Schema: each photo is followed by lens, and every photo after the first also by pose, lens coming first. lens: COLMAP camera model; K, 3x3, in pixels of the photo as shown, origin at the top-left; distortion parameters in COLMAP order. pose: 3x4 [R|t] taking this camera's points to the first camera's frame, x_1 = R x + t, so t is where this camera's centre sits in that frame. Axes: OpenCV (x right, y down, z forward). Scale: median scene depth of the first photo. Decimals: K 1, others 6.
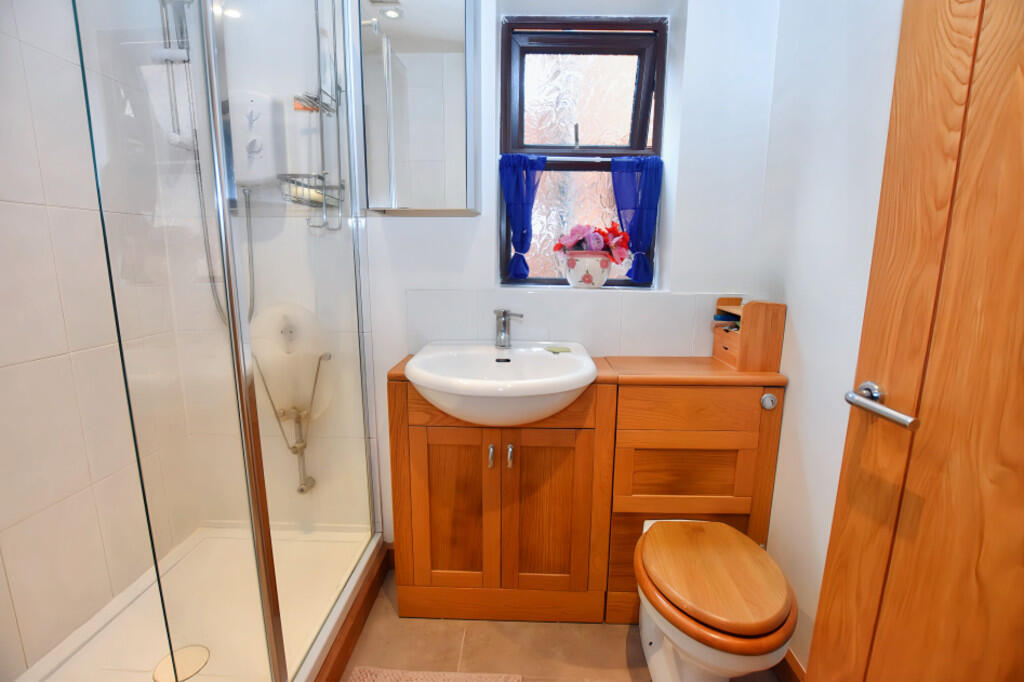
lens RADIAL K [[462.8, 0, 515.0], [0, 462.8, 343.6], [0, 0, 1]] dist [-0.031804, 0.006490]
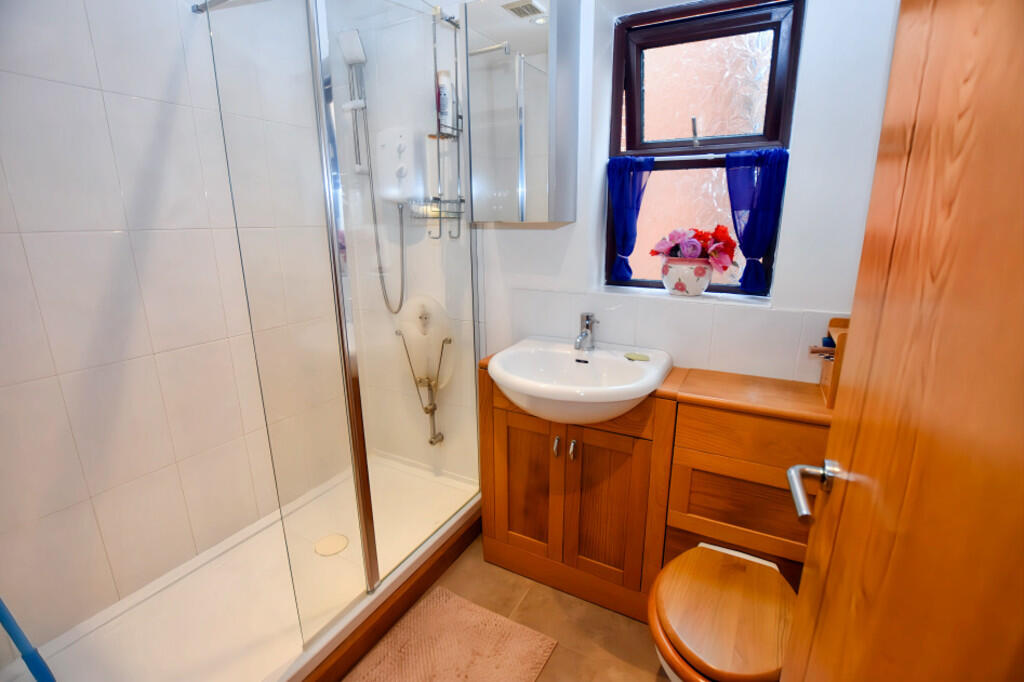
lens RADIAL K [[462.8, 0, 515.0], [0, 462.8, 343.6], [0, 0, 1]] dist [-0.031804, 0.006490]
pose [[0.890072, 0.101446, -0.444387, 0.293204], [-0.068474, 0.993614, 0.089677, -0.085417], [0.450647, -0.049390, 0.891335, -0.019905]]
